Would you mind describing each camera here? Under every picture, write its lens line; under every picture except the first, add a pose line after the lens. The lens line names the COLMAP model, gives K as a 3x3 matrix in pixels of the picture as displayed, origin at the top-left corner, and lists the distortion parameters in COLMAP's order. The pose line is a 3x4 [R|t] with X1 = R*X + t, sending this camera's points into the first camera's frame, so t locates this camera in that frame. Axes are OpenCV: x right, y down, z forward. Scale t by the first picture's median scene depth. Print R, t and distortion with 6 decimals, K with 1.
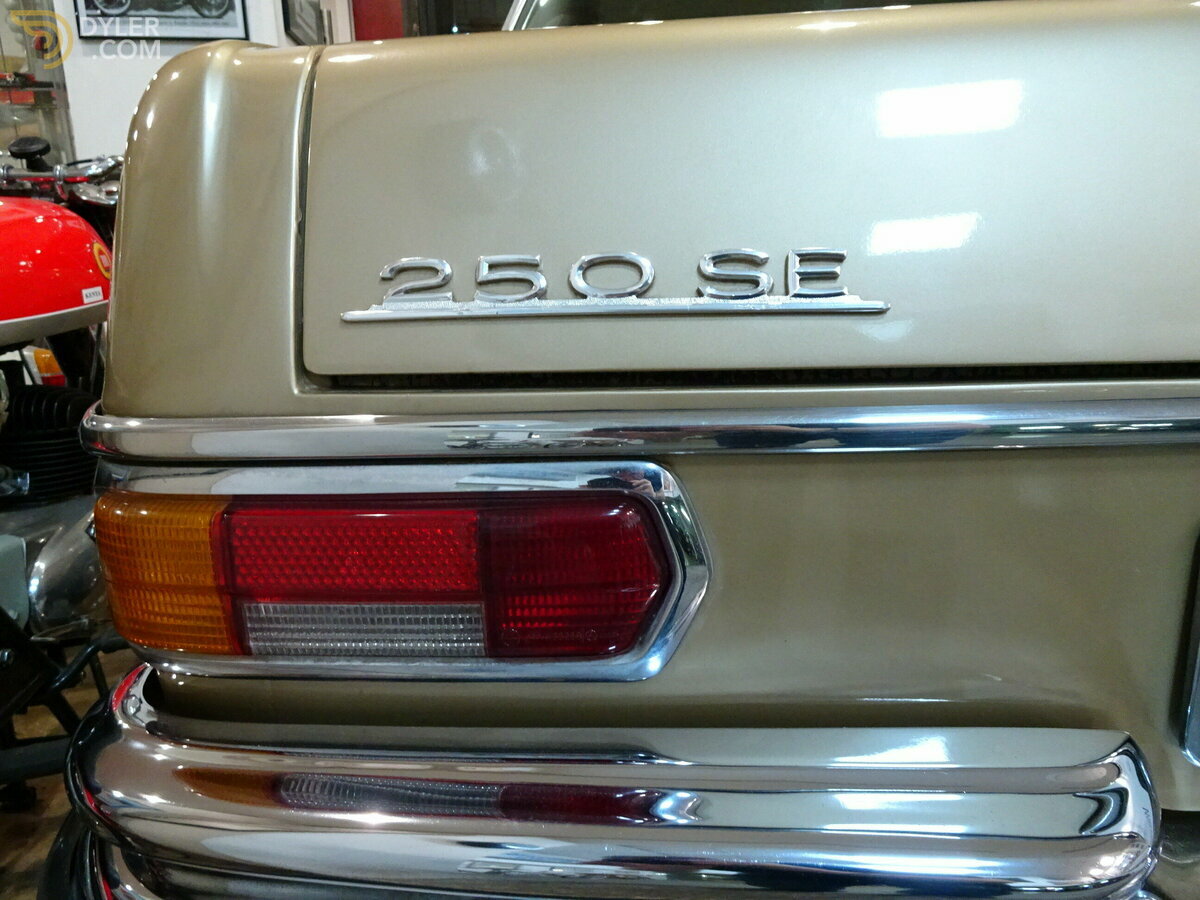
lens RADIAL K [[862.2, 0, 599.6], [0, 862.2, 444.1], [0, 0, 1]] dist [0.008163, 0.000819]
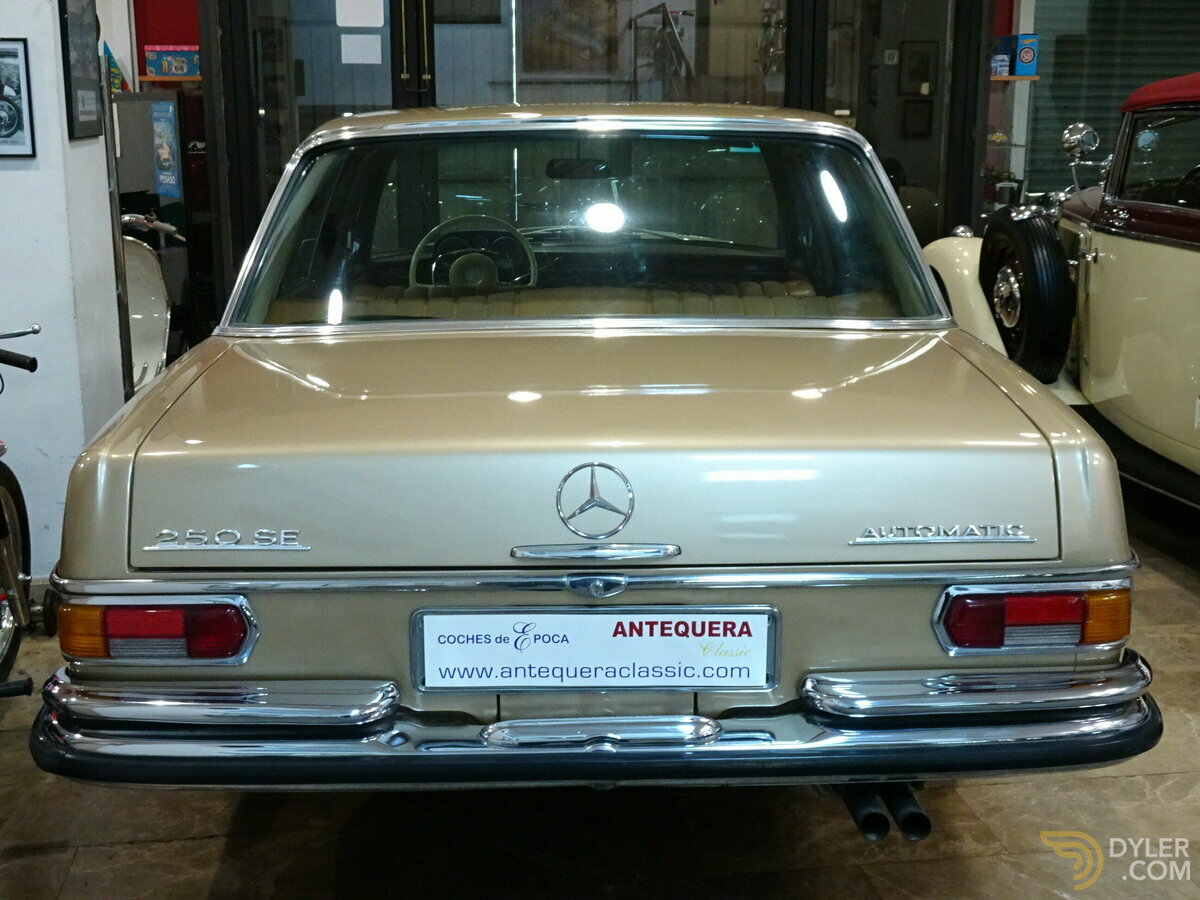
lens RADIAL K [[1452.6, 0, 600.7], [0, 1452.6, 448.2], [0, 0, 1]] dist [0.000693, 0.000000]
pose [[0.998988, 0.003833, 0.044807, 1.068389], [-0.002825, 0.999742, -0.022539, -0.375915], [-0.044882, 0.022390, 0.998741, -4.130673]]
